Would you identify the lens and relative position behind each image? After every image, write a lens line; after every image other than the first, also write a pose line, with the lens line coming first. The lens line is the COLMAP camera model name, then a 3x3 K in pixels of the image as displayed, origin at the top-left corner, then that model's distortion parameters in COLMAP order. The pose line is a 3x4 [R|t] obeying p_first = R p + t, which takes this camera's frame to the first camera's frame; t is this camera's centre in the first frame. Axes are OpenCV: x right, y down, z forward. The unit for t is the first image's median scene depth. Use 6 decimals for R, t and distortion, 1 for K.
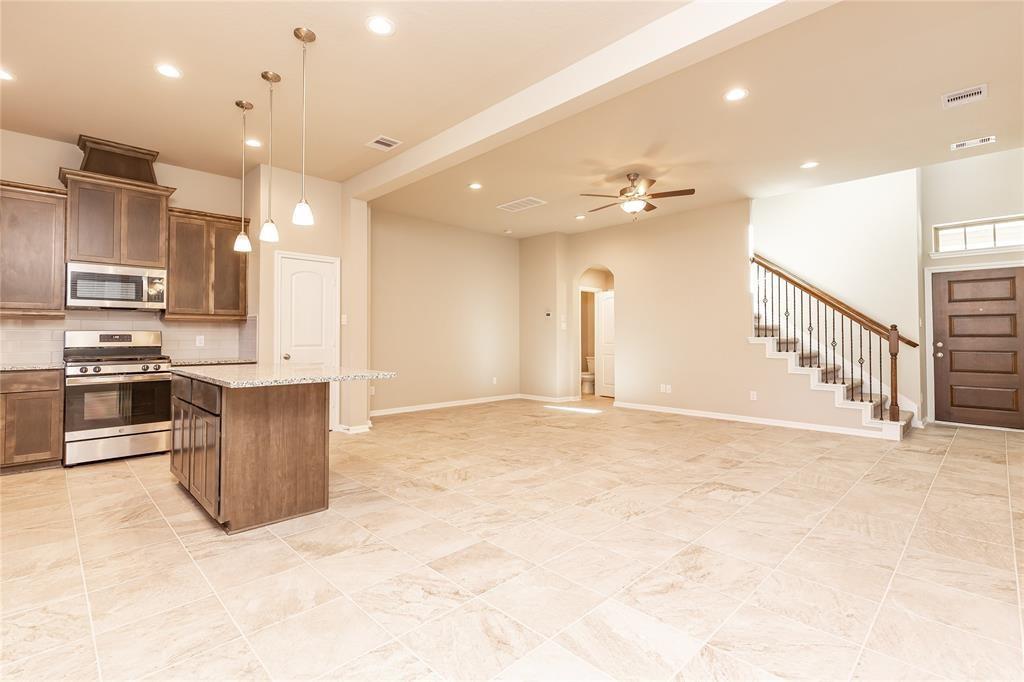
lens RADIAL K [[472.7, 0, 487.1], [0, 472.7, 324.7], [0, 0, 1]] dist [0.003641, -0.000761]
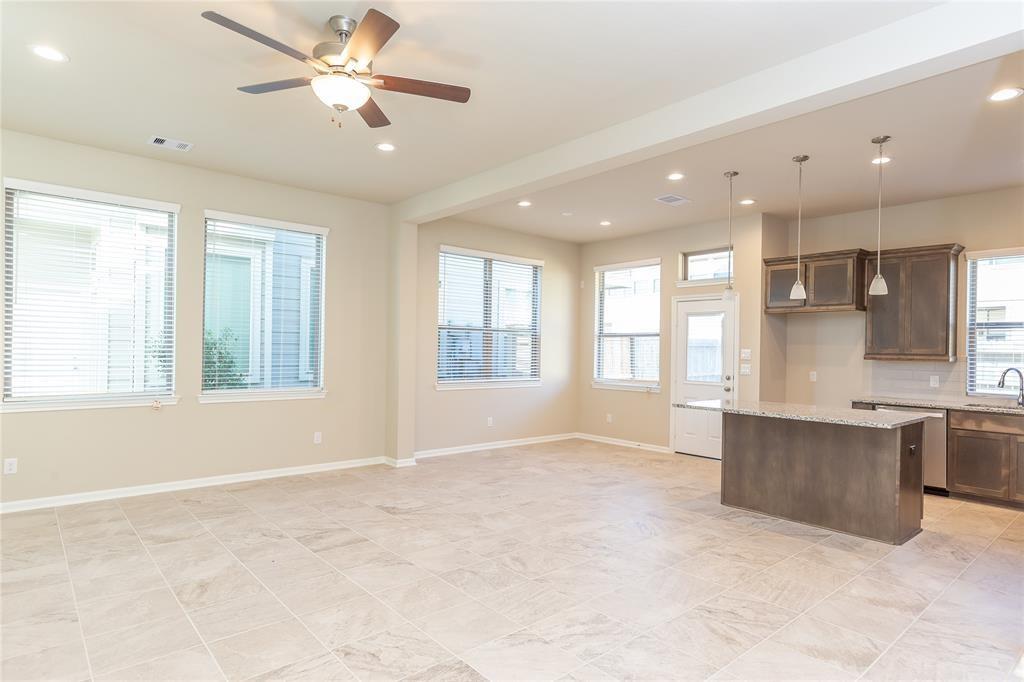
lens RADIAL K [[565.7, 0, 522.1], [0, 565.7, 344.6], [0, 0, 1]] dist [0.007214, -0.001049]
pose [[-0.999746, -0.016721, 0.015104, 0.115599], [-0.017273, 0.999161, -0.037147, 0.000238], [-0.014471, -0.037399, -0.999196, 1.397349]]
